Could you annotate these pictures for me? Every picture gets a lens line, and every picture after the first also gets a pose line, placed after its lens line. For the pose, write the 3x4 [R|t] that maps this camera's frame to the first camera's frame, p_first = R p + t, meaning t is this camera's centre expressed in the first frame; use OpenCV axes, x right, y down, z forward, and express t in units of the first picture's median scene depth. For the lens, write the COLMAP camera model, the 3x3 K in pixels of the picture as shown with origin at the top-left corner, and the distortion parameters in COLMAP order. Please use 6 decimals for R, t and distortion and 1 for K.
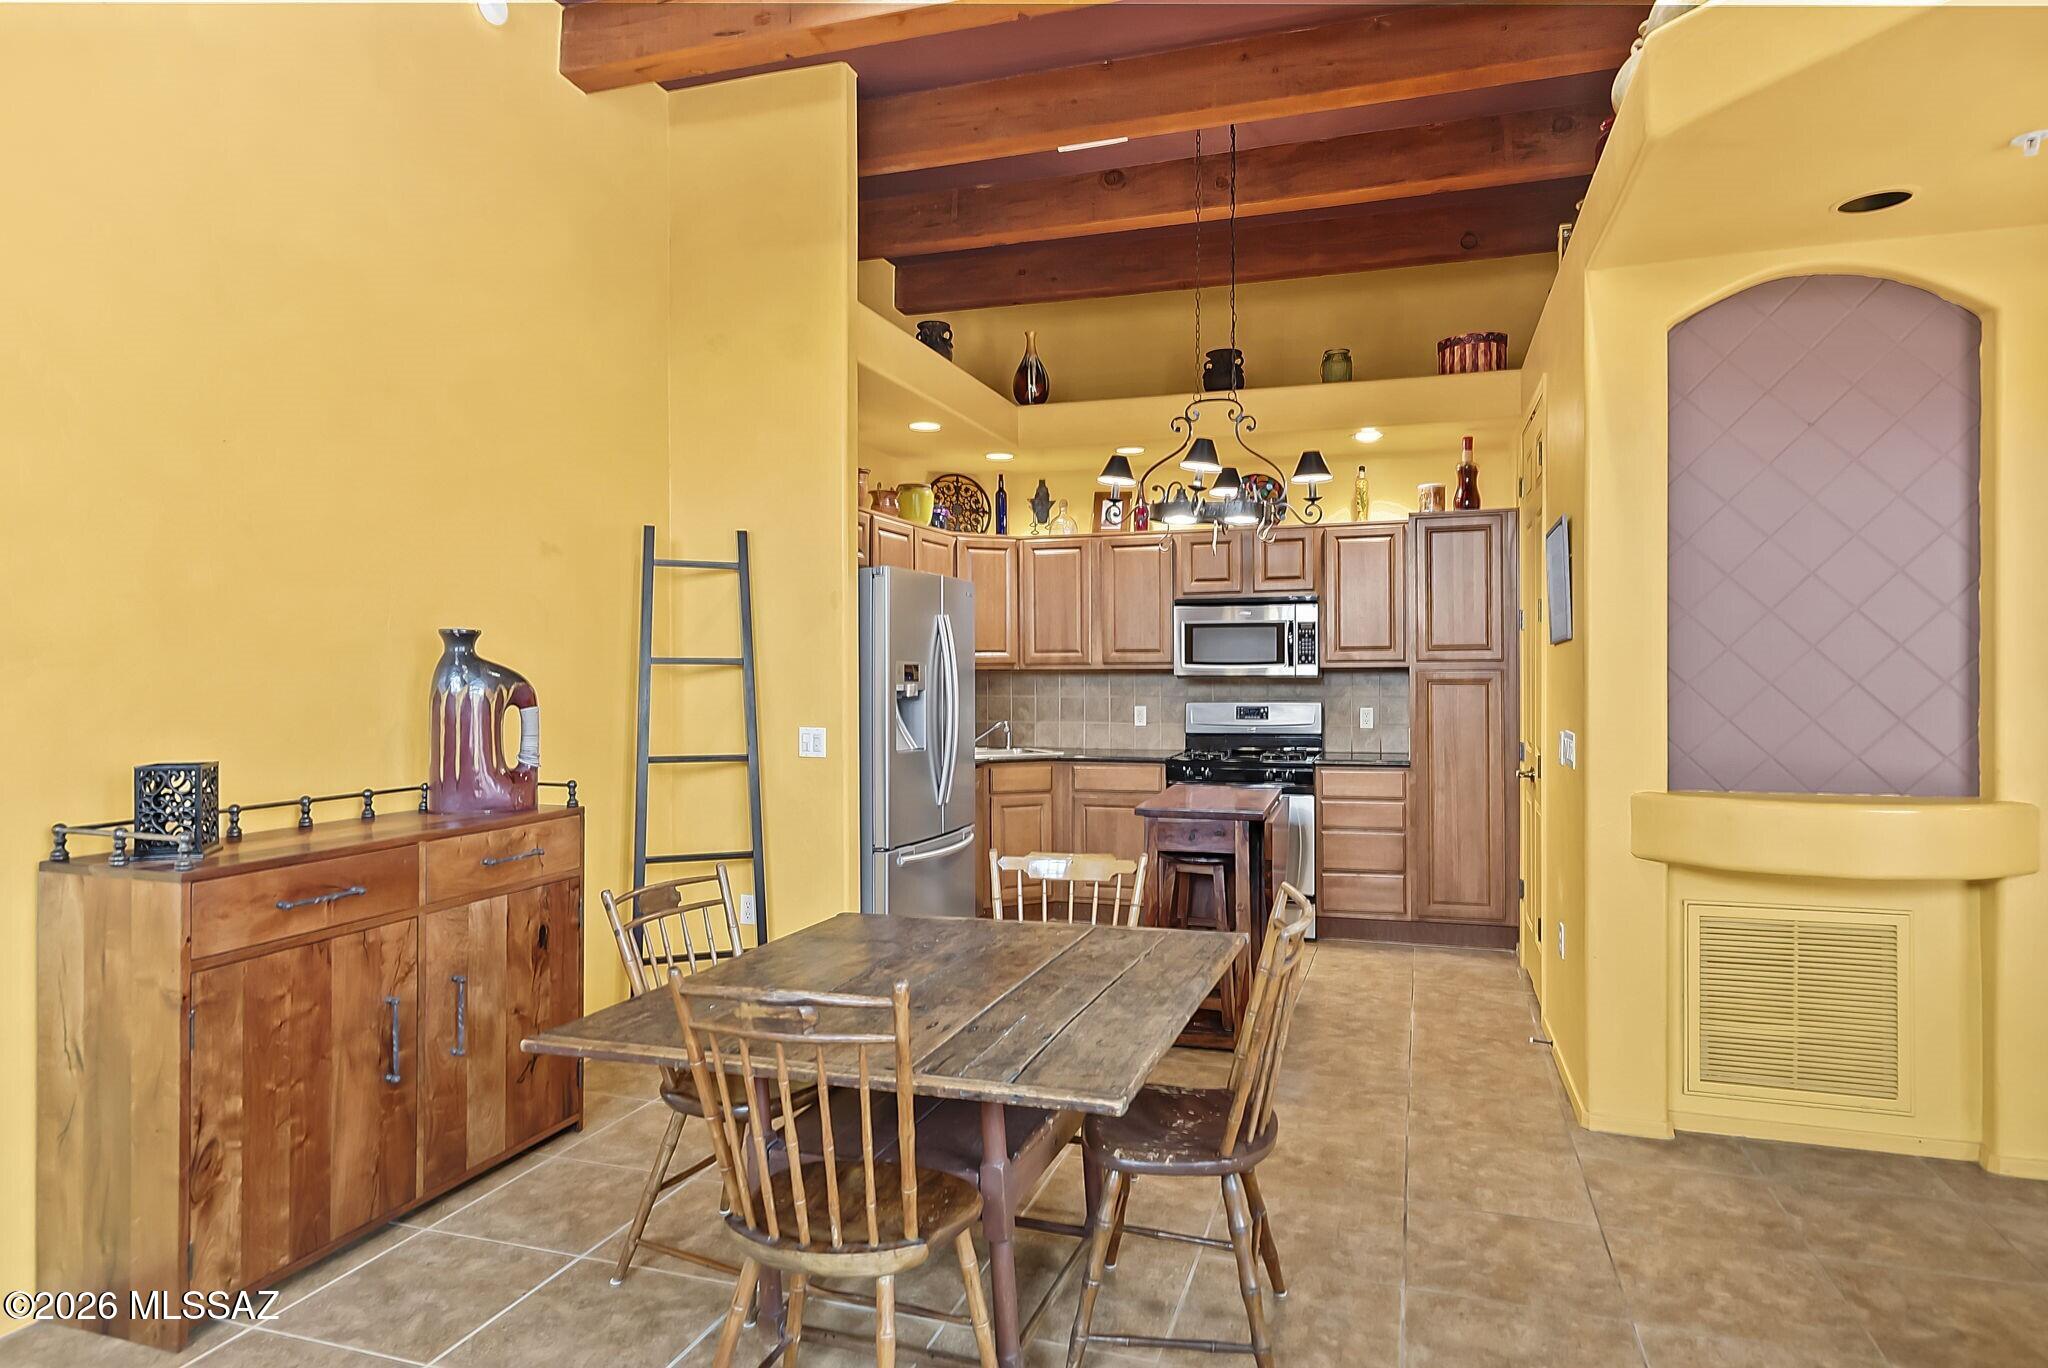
lens RADIAL K [[1174.5, 0, 1024.0], [0, 1174.5, 684.0], [0, 0, 1]] dist [0.011925, -0.000076]
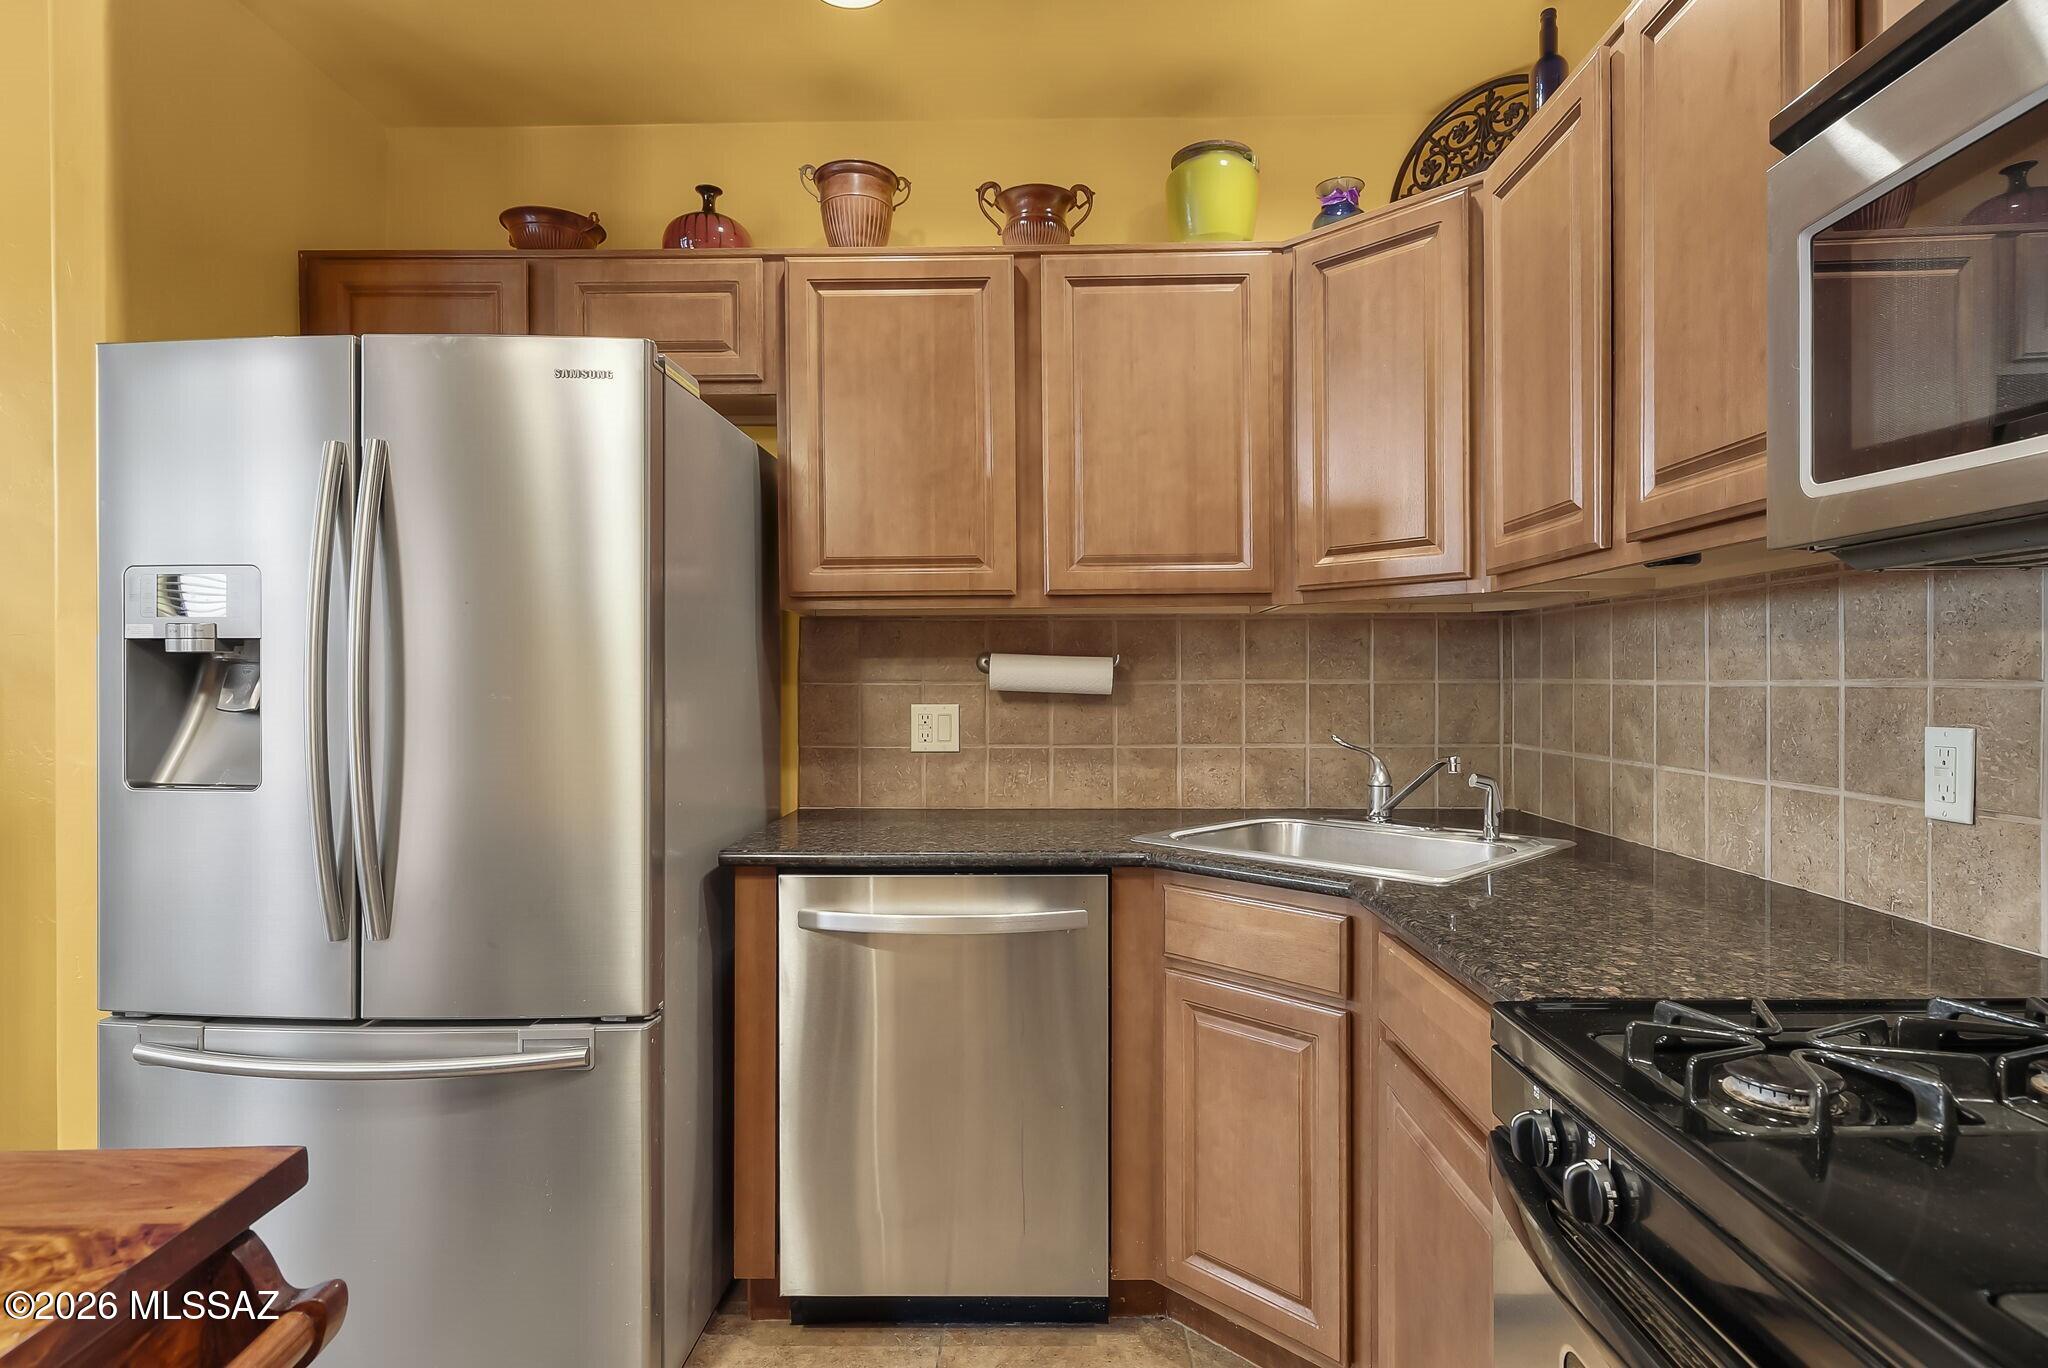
lens RADIAL K [[1082.5, 0, 1024.0], [0, 1082.5, 684.0], [0, 0, 1]] dist [0.004686, 0.001038]
pose [[0.301829, 0.003117, -0.953357, 0.258828], [-0.006378, 0.999979, 0.001250, 0.013235], [0.953341, 0.005703, 0.301843, 0.867822]]
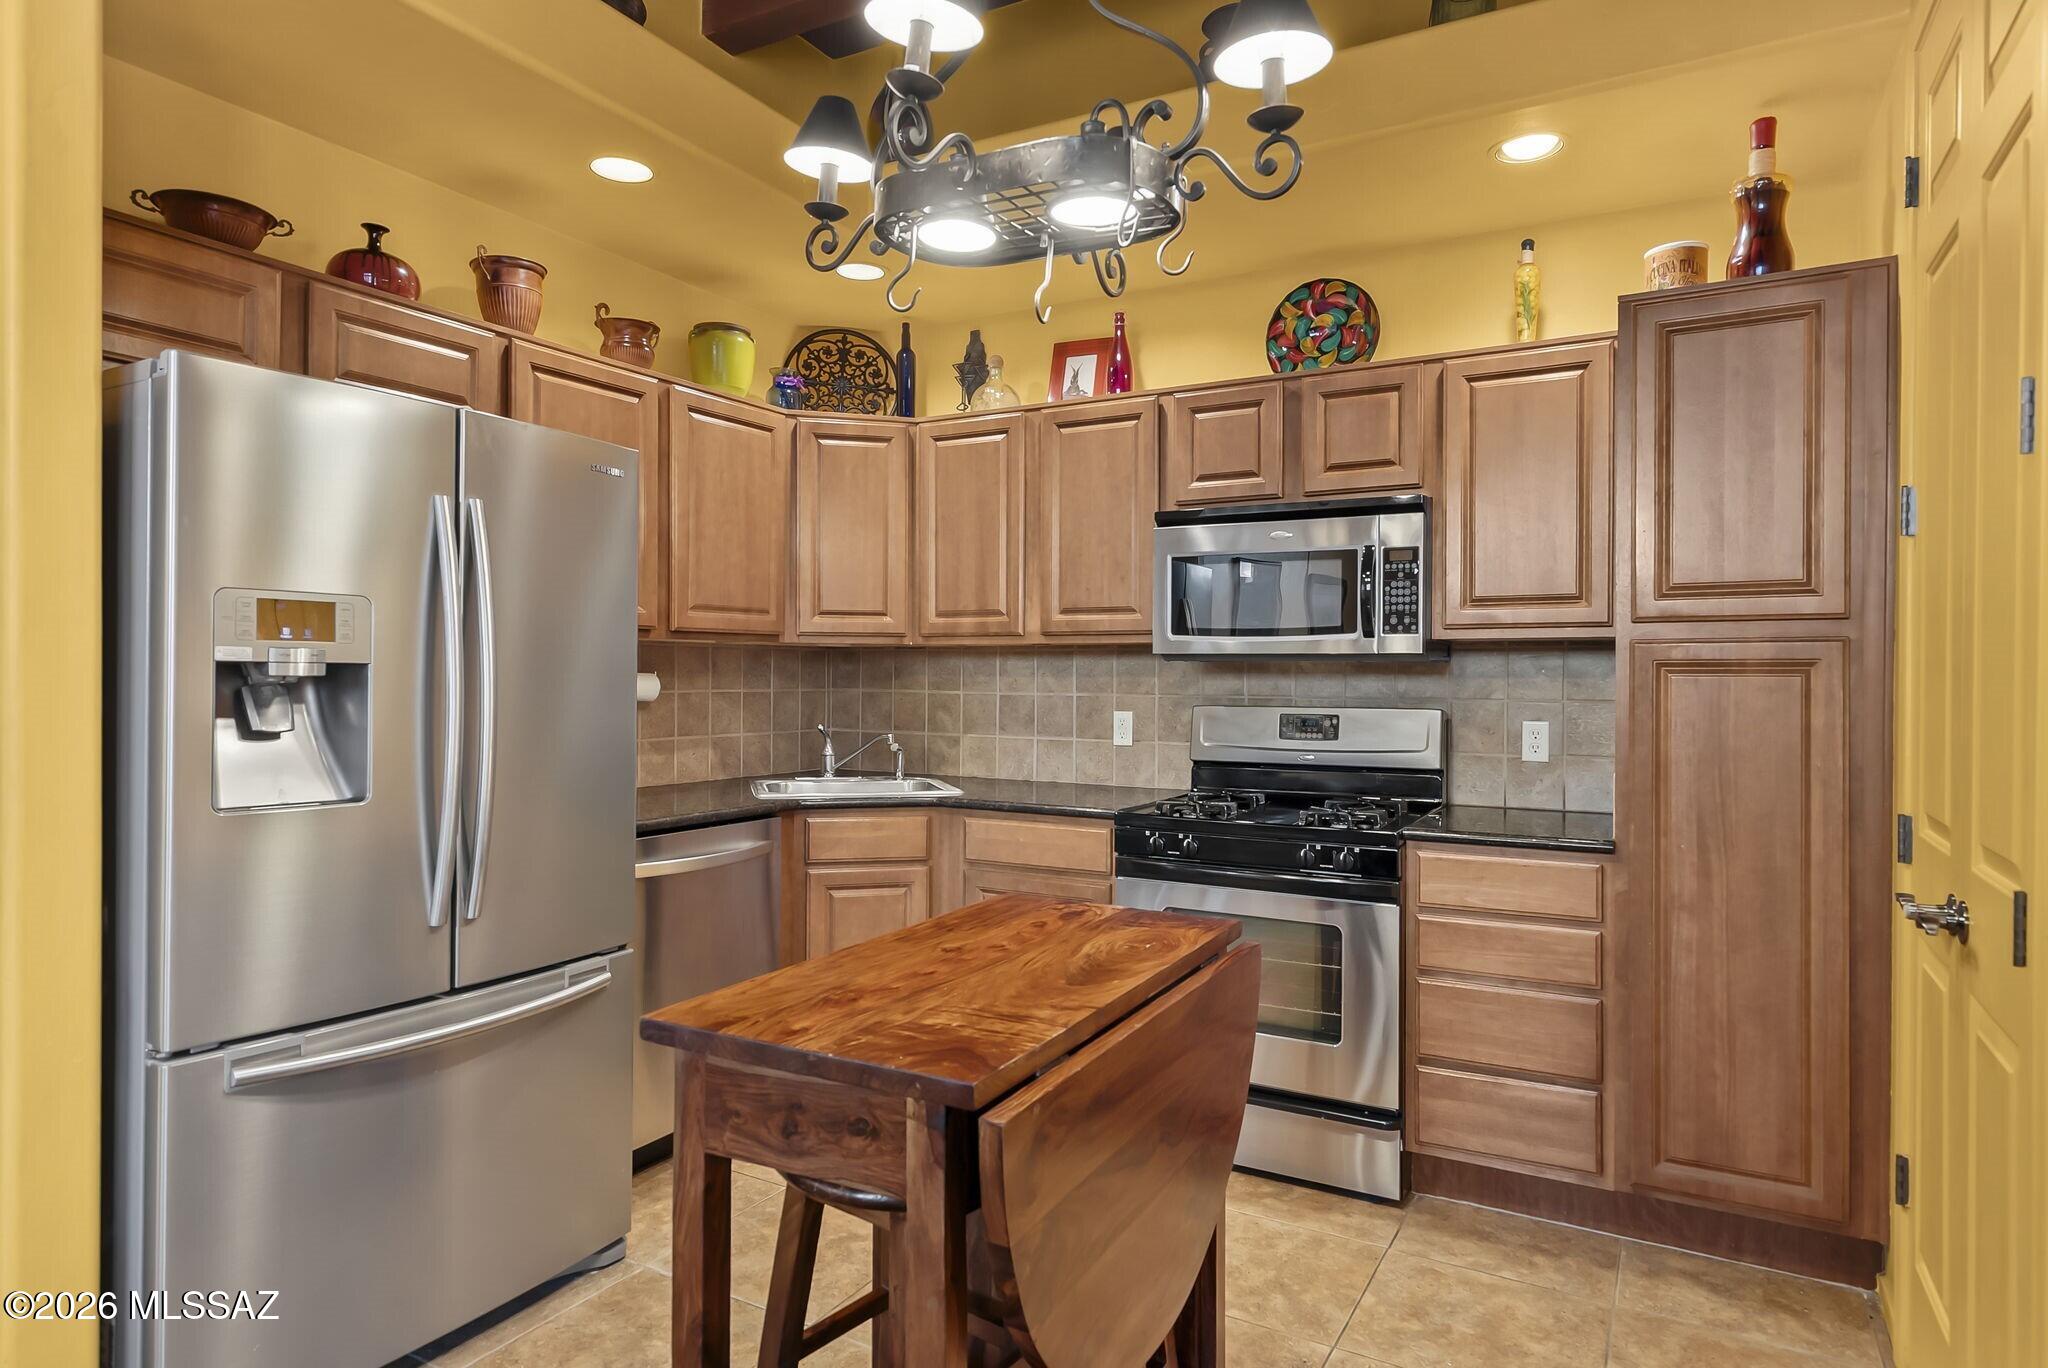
lens RADIAL K [[1174.5, 0, 1024.0], [0, 1174.5, 684.0], [0, 0, 1]] dist [0.011925, -0.000076]
pose [[0.981066, 0.010035, -0.193412, 0.179295], [-0.010313, 0.999947, -0.000432, 0.007024], [0.193398, 0.002418, 0.981118, 0.475444]]
